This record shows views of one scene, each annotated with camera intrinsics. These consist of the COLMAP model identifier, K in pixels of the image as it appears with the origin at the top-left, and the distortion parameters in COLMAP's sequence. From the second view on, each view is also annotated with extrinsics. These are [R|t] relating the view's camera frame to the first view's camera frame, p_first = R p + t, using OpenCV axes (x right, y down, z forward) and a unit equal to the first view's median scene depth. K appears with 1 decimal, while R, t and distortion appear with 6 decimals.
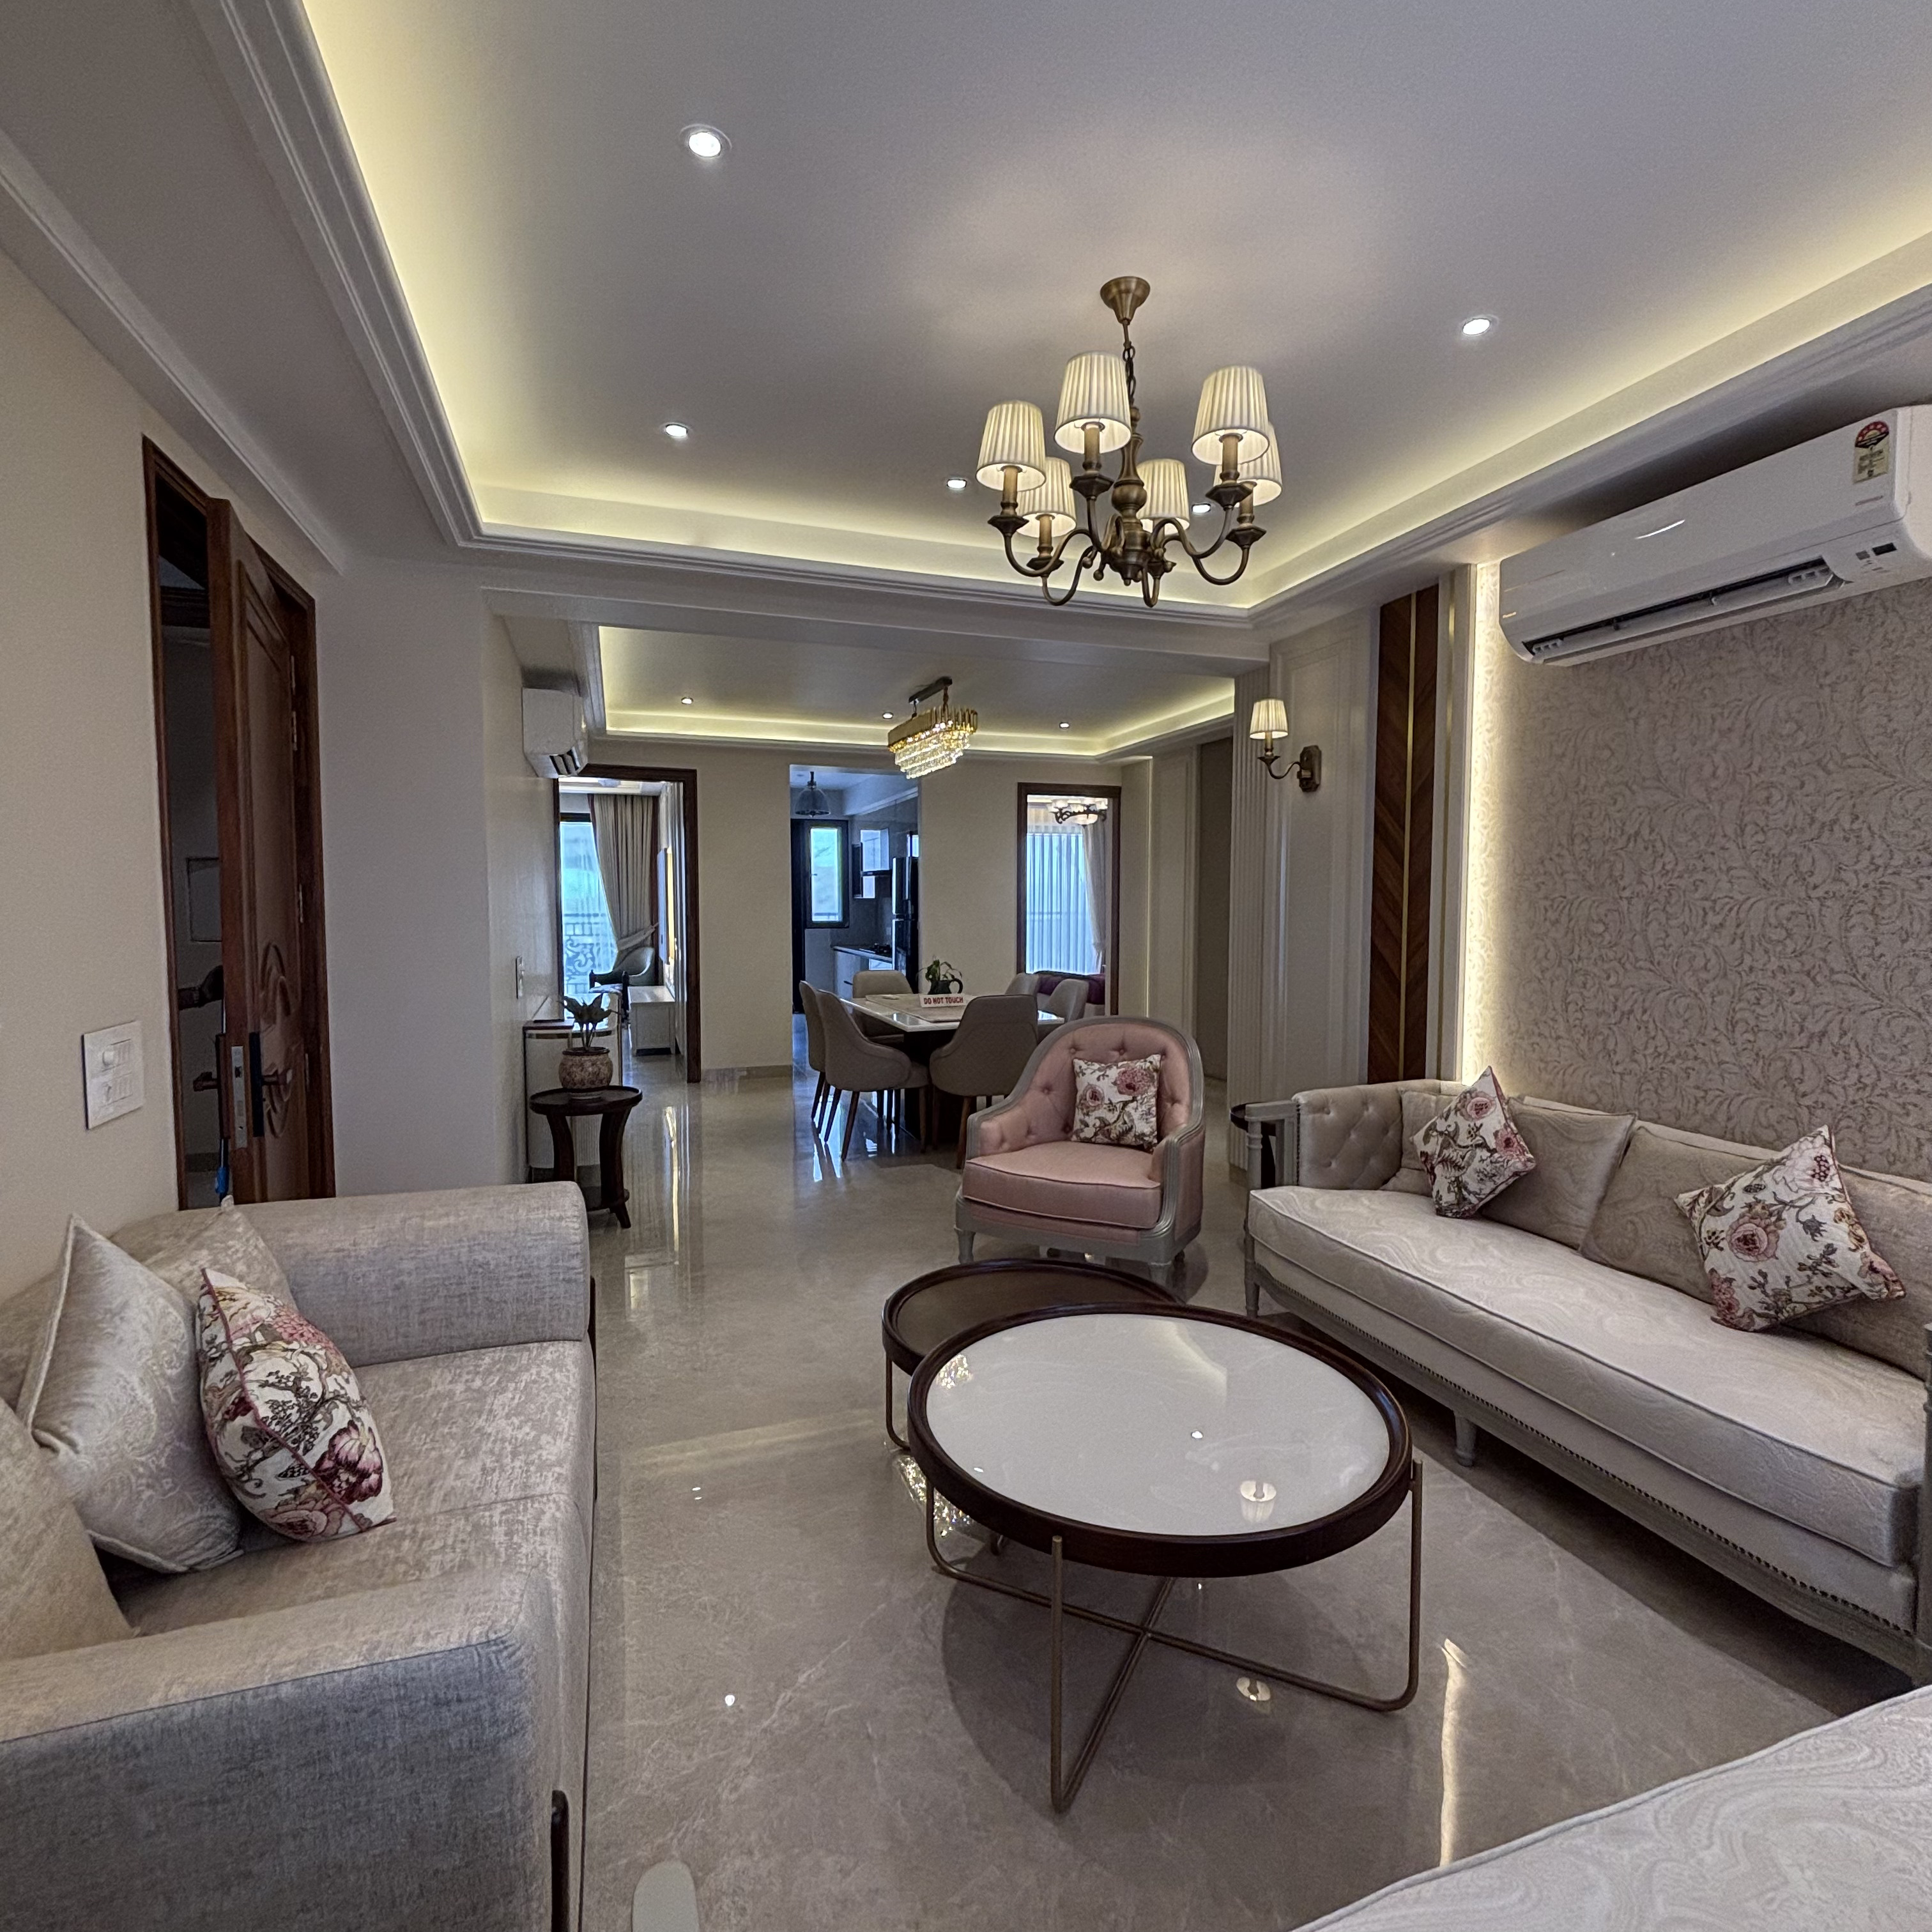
lens RADIAL K [[1037.8, 0, 965.2], [0, 1037.8, 964.9], [0, 0, 1]] dist [0.002641, 0.000050]
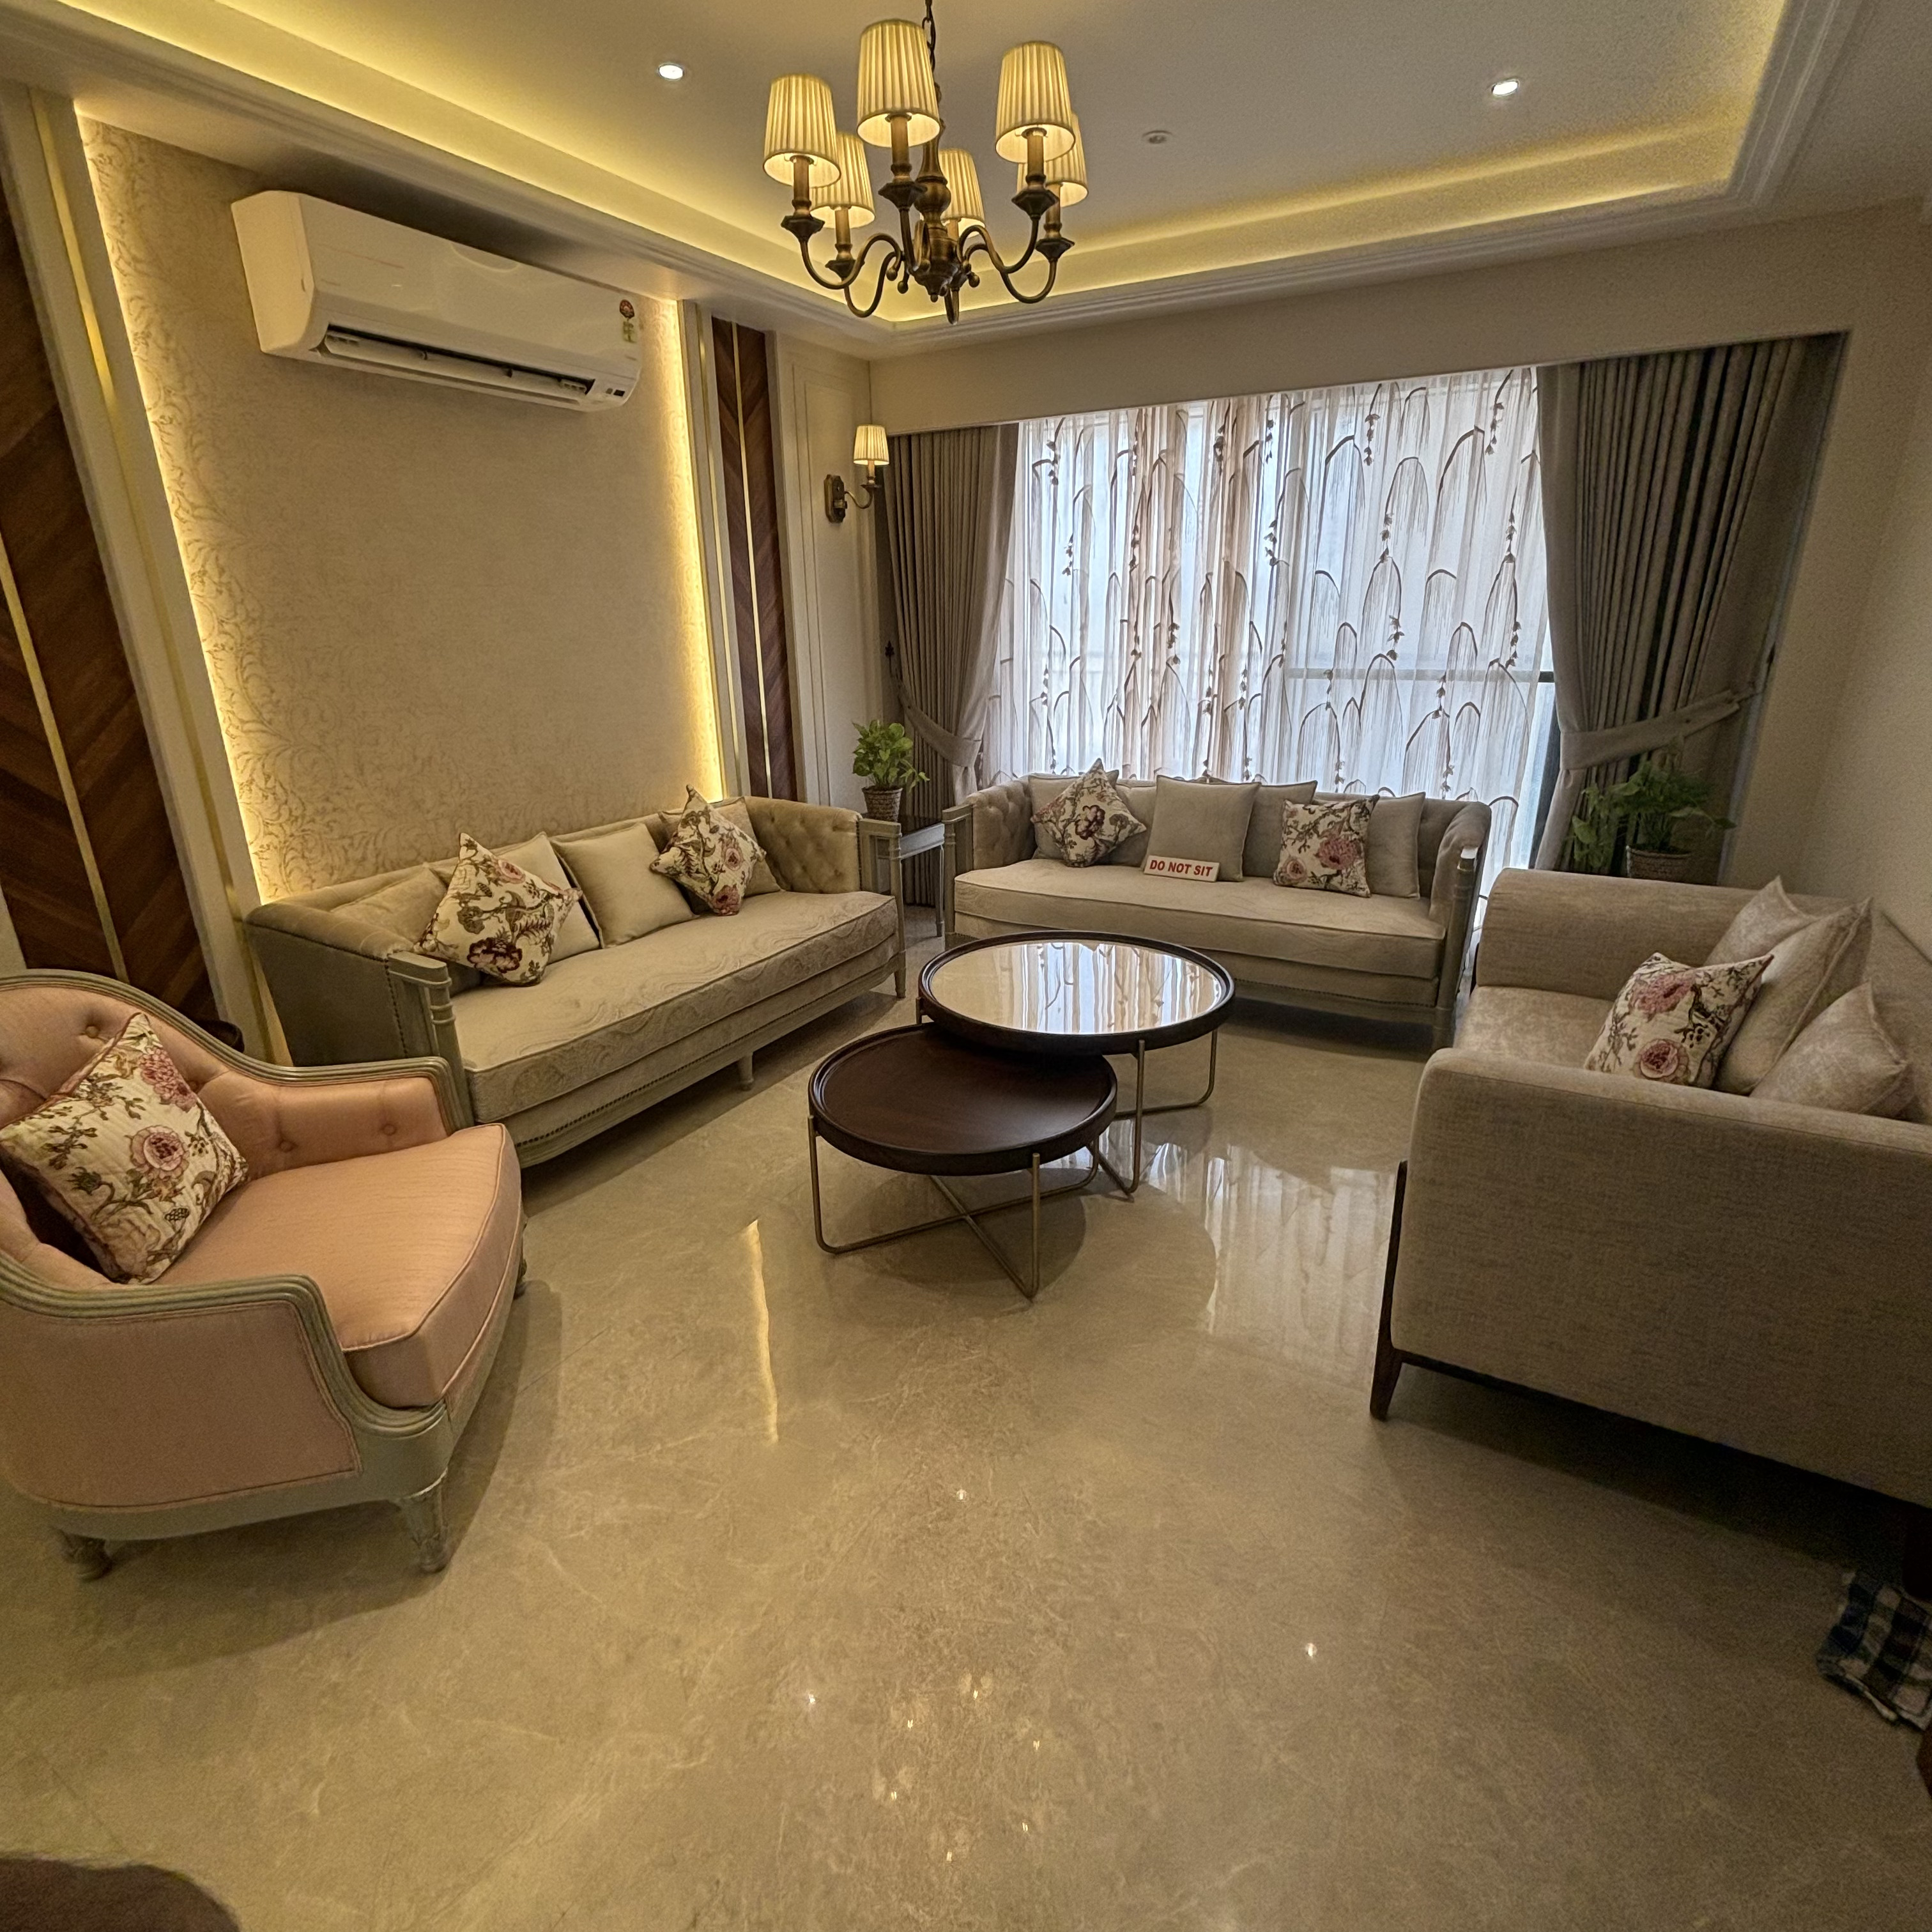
lens RADIAL K [[1037.8, 0, 965.2], [0, 1037.8, 964.9], [0, 0, 1]] dist [0.002641, 0.000050]
pose [[-0.663340, -0.229222, 0.712347, -0.527143], [0.059186, 0.932877, 0.355298, -0.105025], [-0.745974, 0.277844, -0.605248, 1.331229]]
